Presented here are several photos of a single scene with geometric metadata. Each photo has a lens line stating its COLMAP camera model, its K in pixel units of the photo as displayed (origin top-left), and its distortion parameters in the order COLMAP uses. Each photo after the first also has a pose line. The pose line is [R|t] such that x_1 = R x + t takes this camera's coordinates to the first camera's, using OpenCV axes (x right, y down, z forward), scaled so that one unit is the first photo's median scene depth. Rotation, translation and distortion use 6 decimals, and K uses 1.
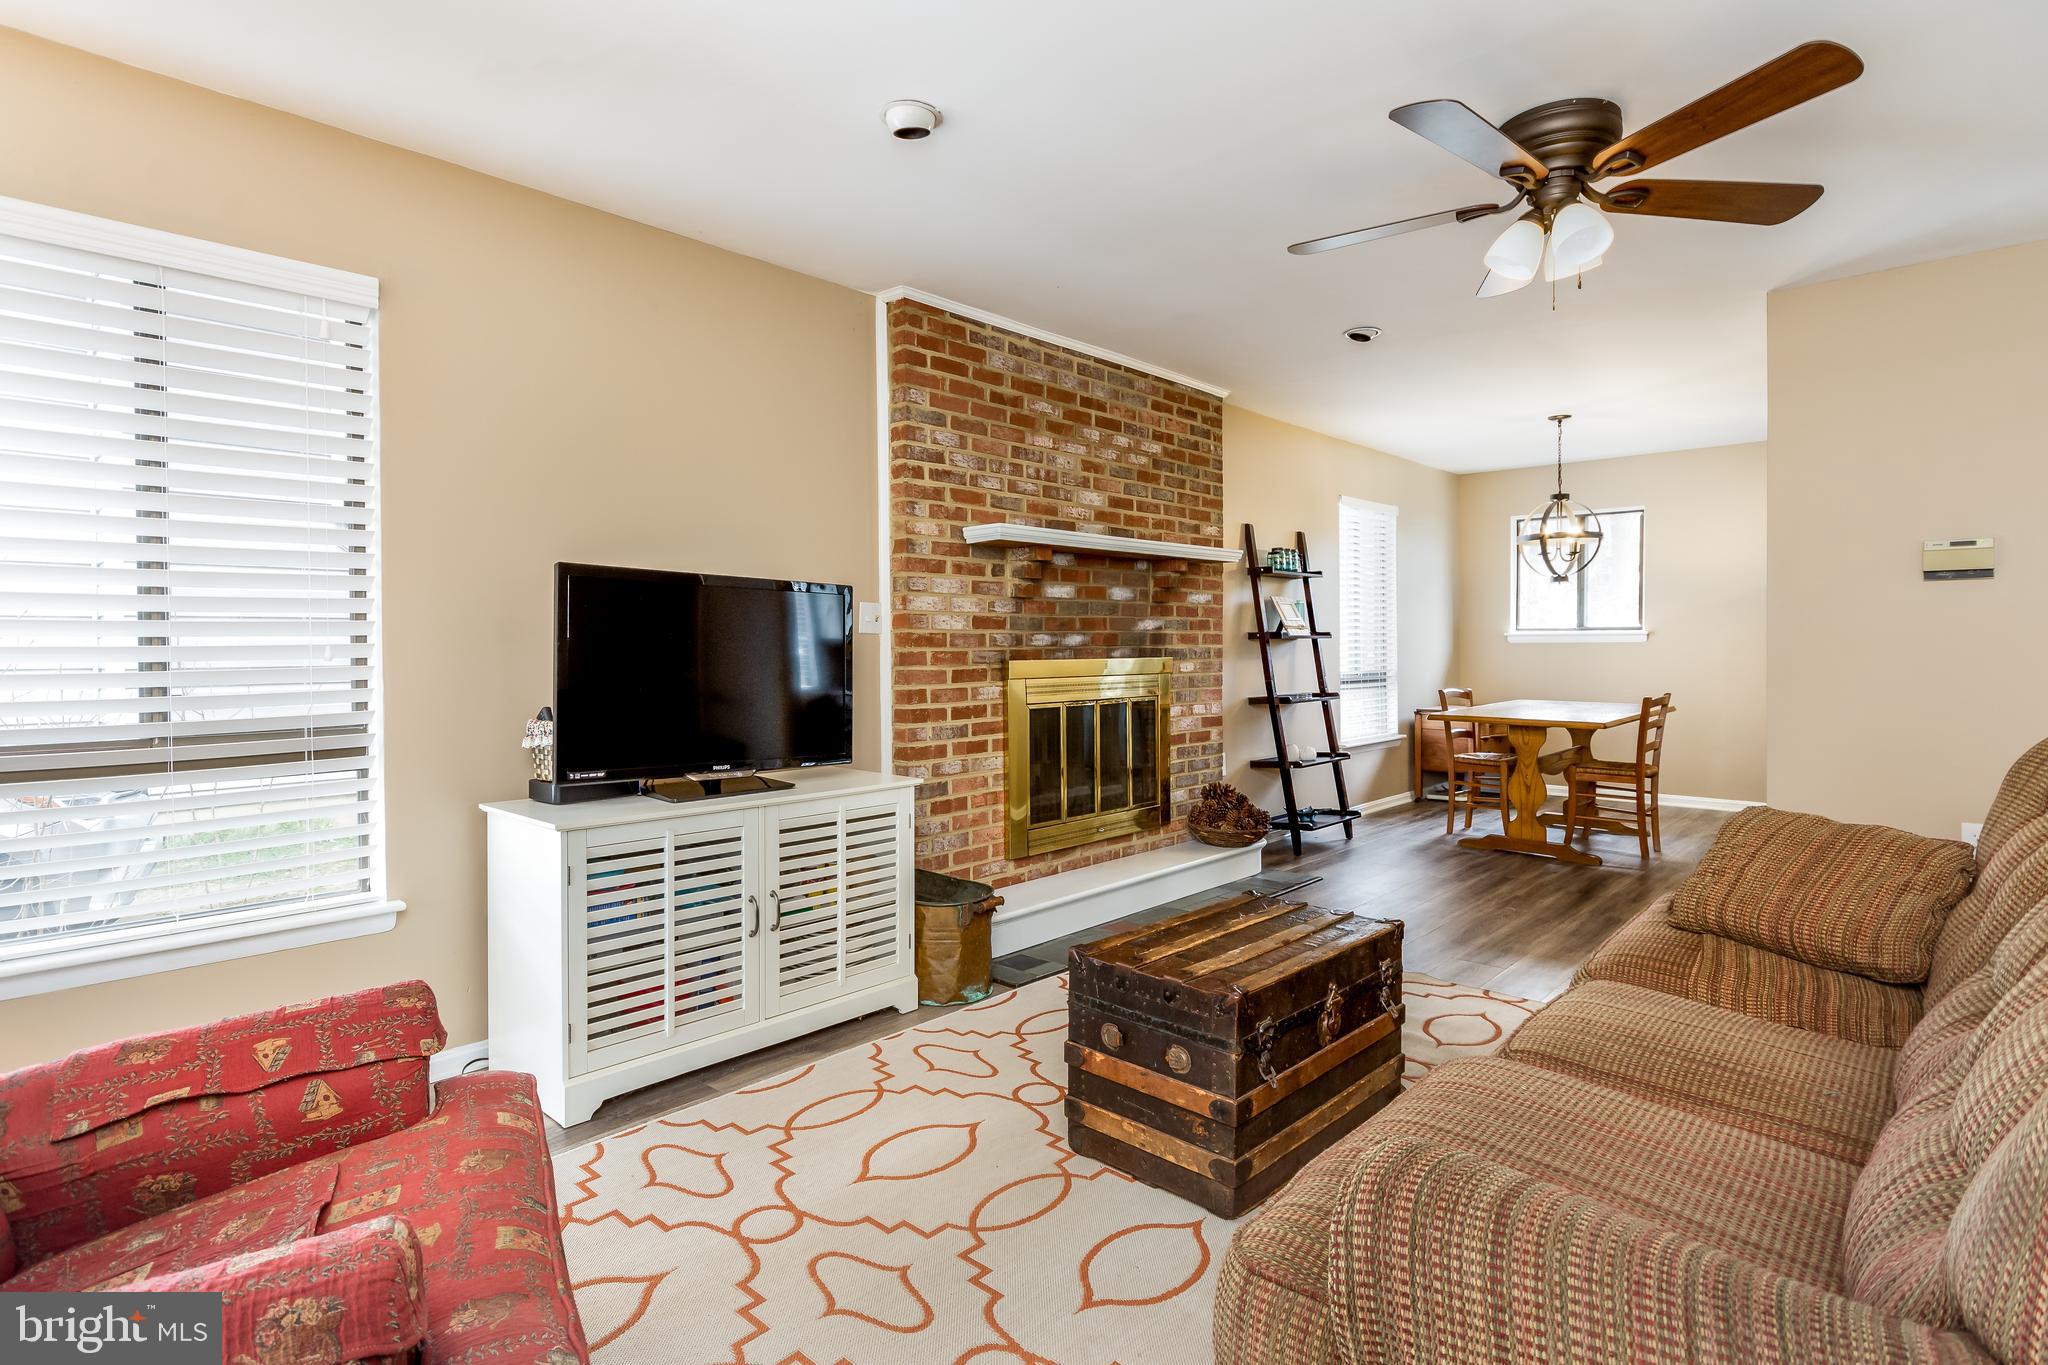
lens RADIAL K [[1050.7, 0, 1010.0], [0, 1050.7, 656.7], [0, 0, 1]] dist [0.002633, -0.005164]
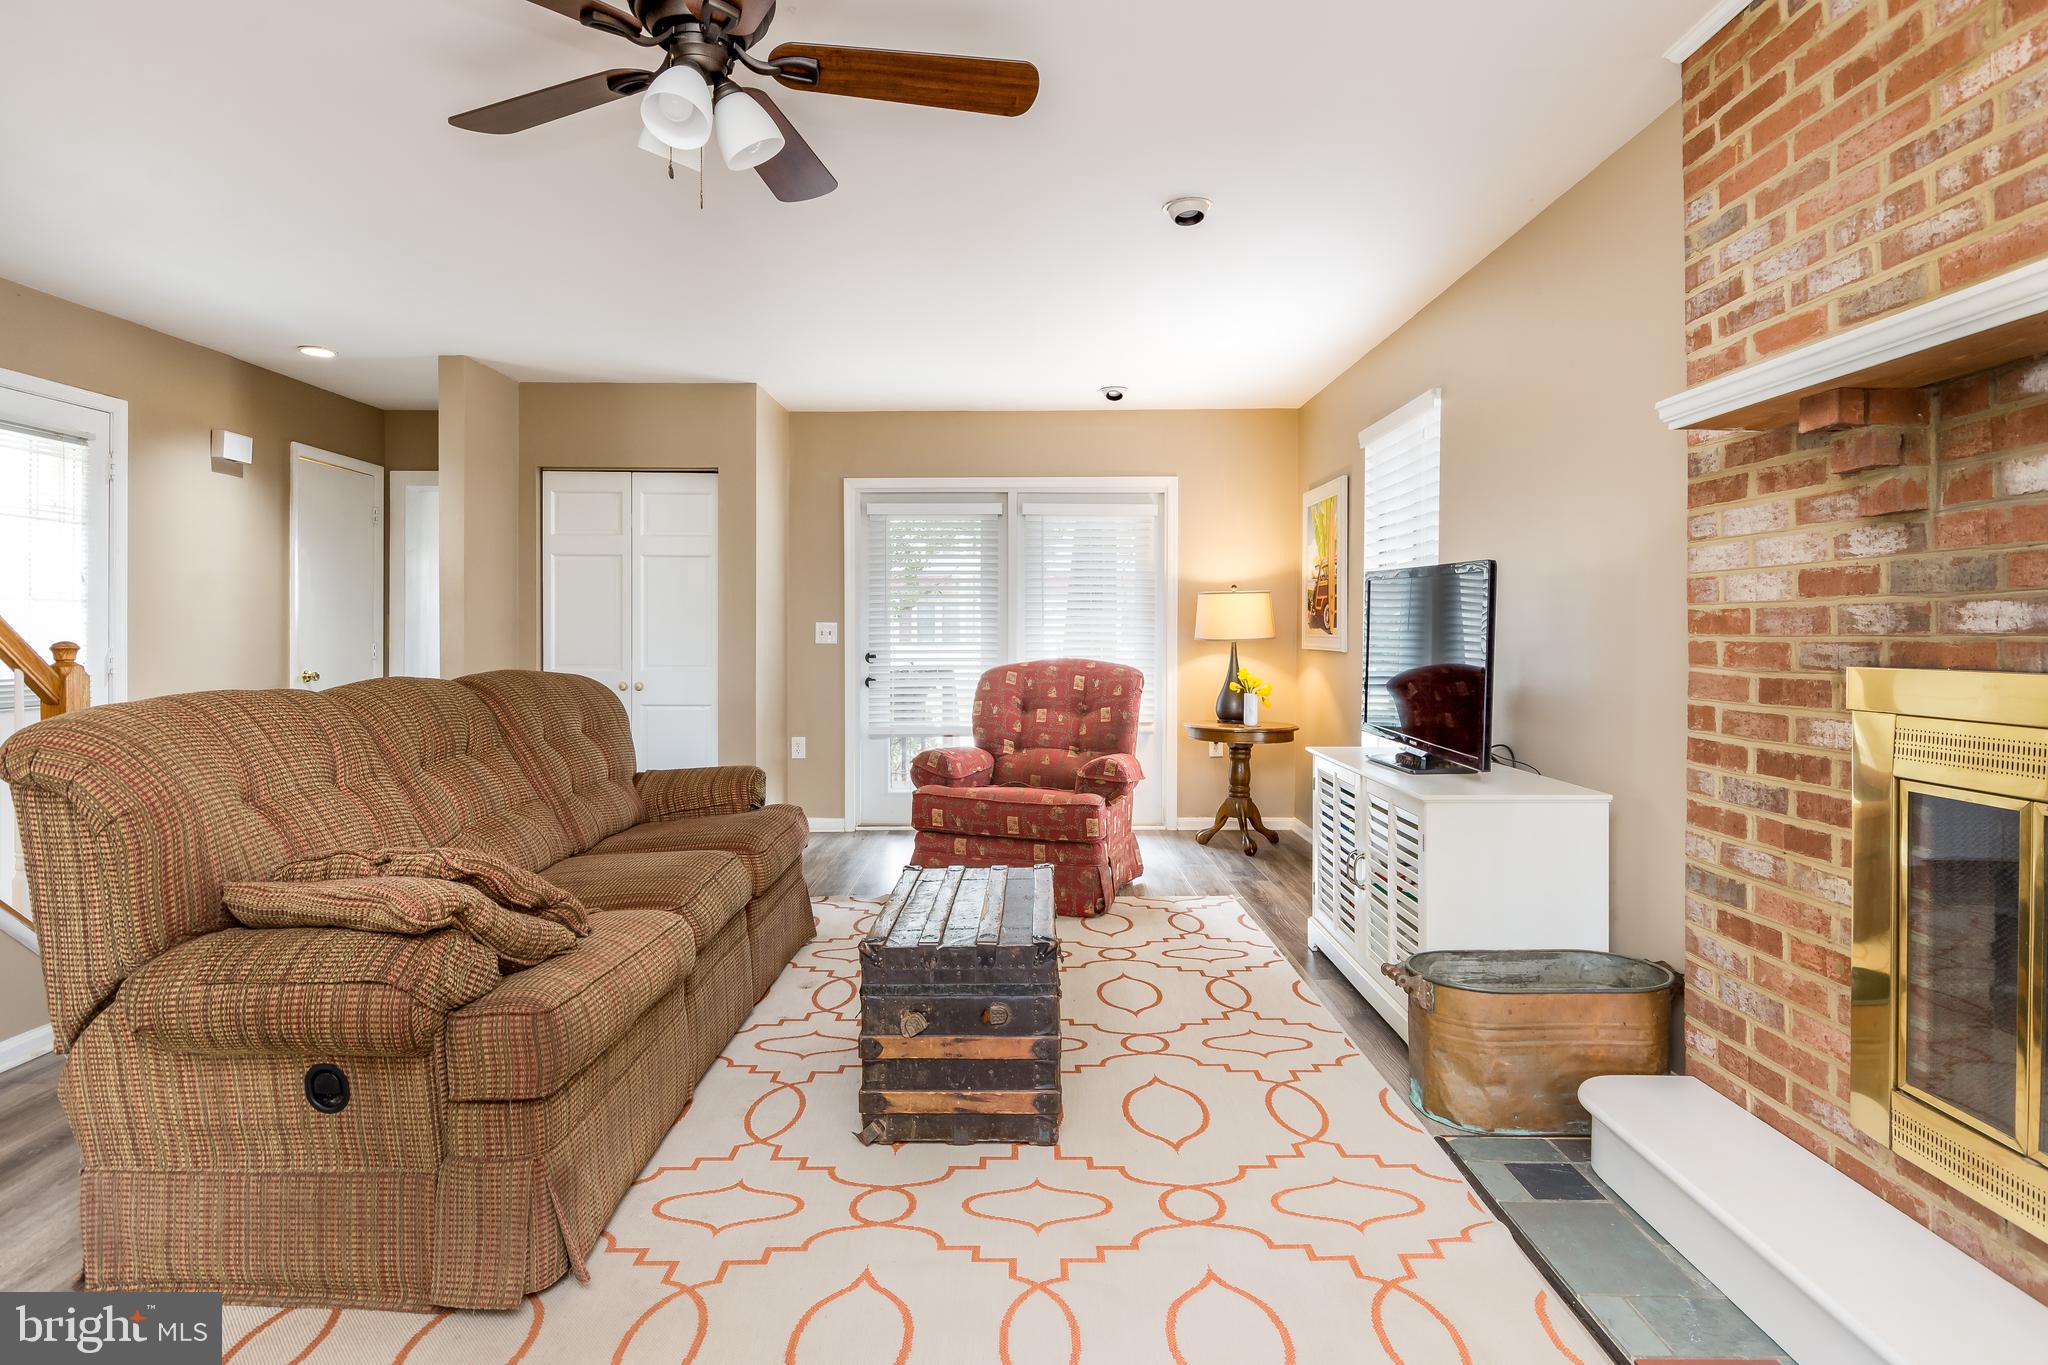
lens RADIAL K [[1050.7, 0, 1020.7], [0, 1050.7, 634.6], [0, 0, 1]] dist [0.002633, -0.005164]
pose [[-0.732871, 0.006248, -0.680339, 0.556606], [-0.002881, 0.999920, 0.012286, -0.013997], [0.680362, 0.010964, -0.732795, 1.102566]]
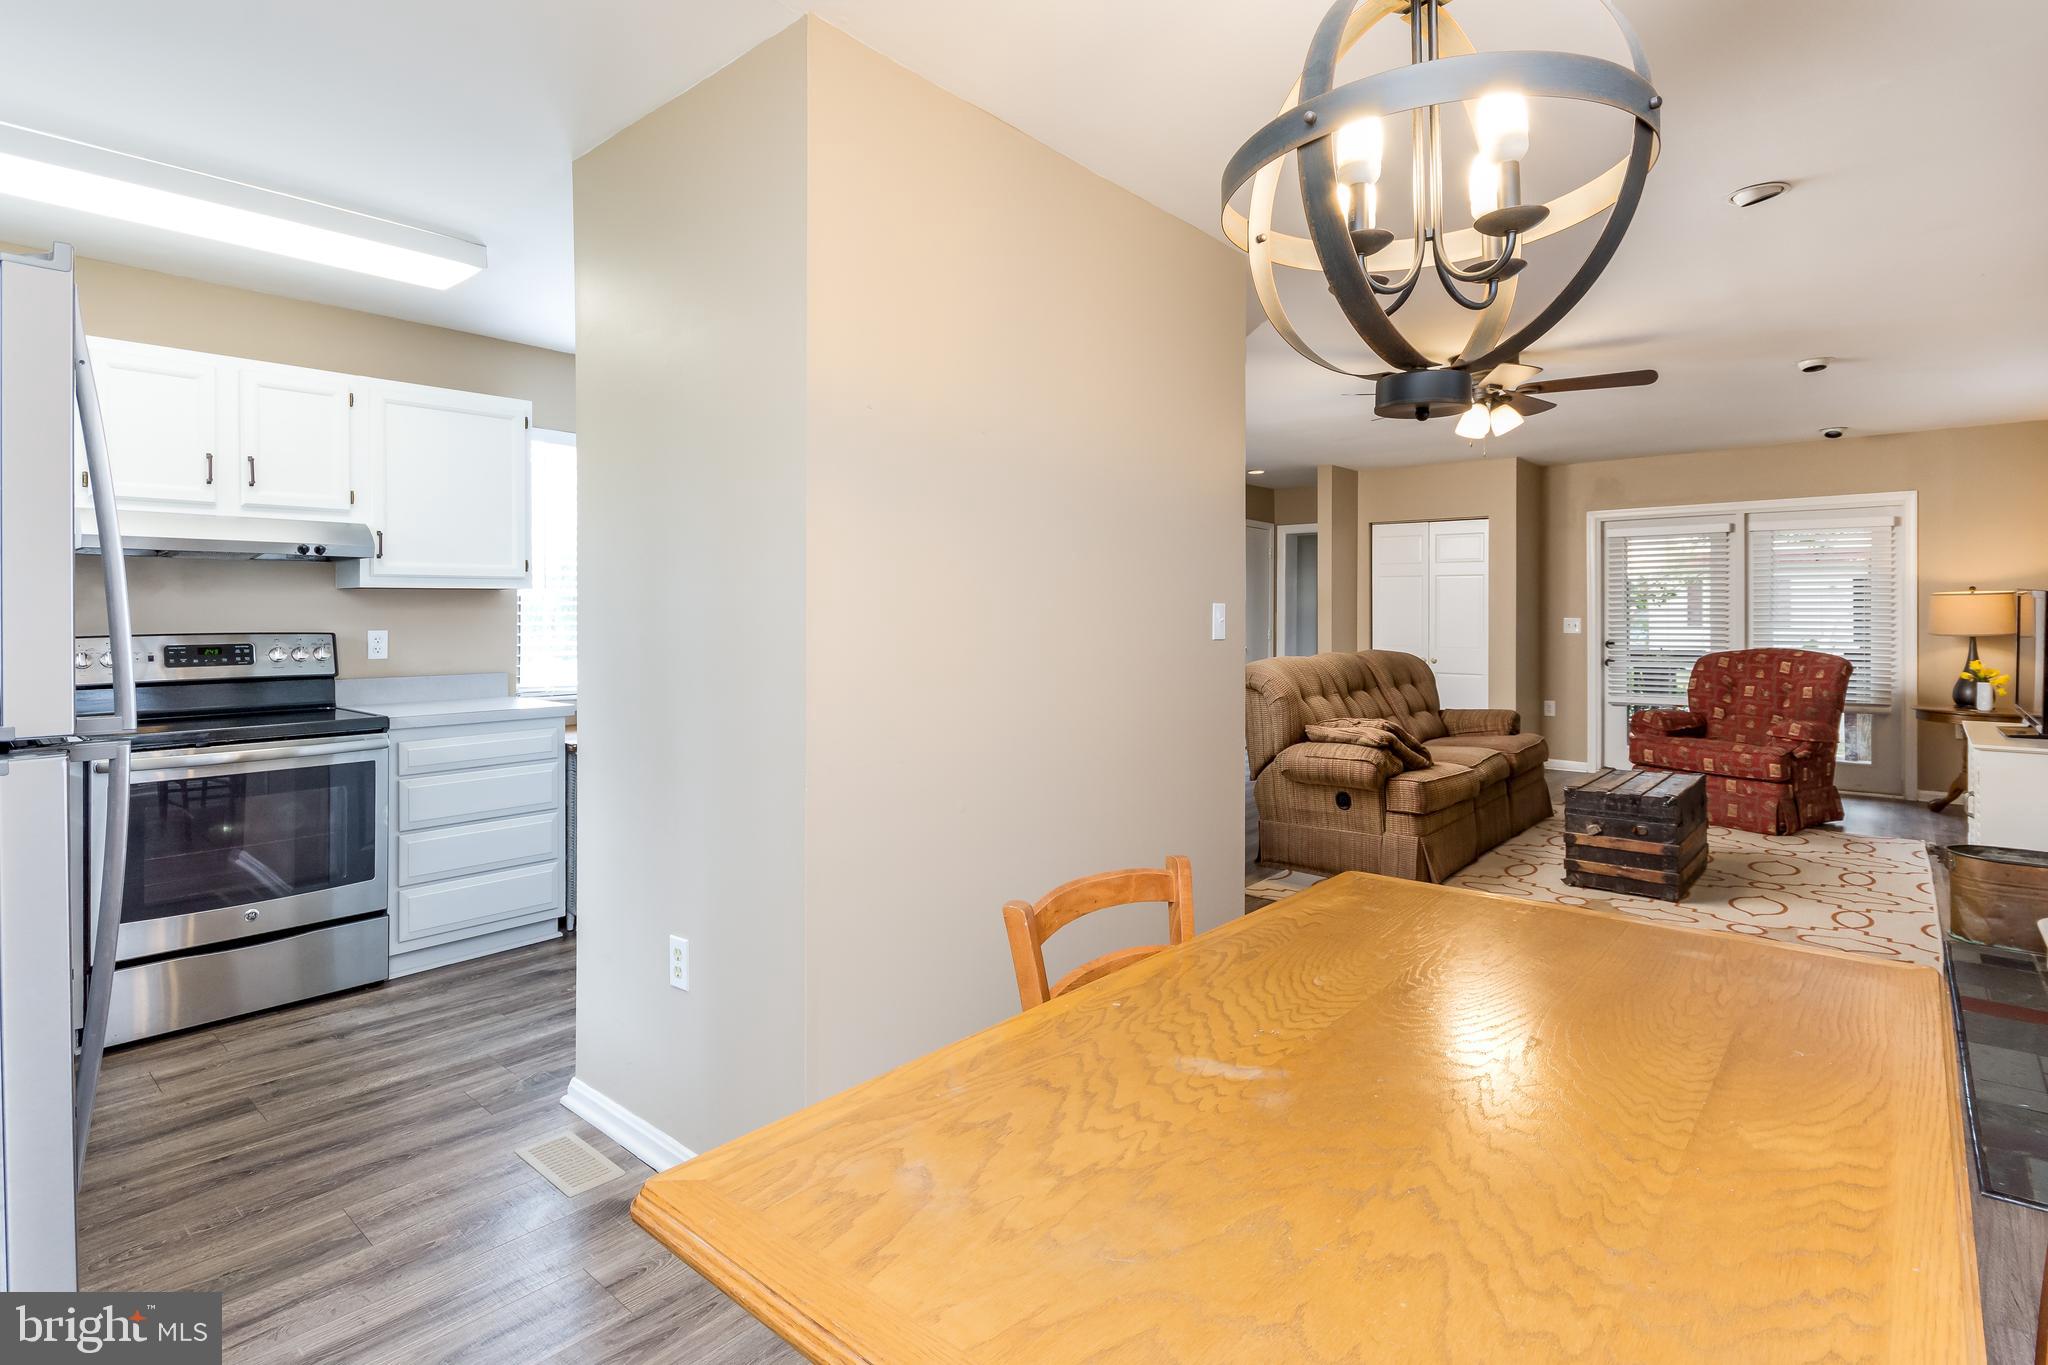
lens RADIAL K [[1000.2, 0, 1018.9], [0, 1000.2, 617.7], [0, 0, 1]] dist [-0.001581, -0.000818]
pose [[-0.999400, 0.008291, -0.033624, 0.882926], [0.007725, 0.999827, 0.016908, -0.052993], [0.033758, 0.016638, -0.999292, 1.725571]]
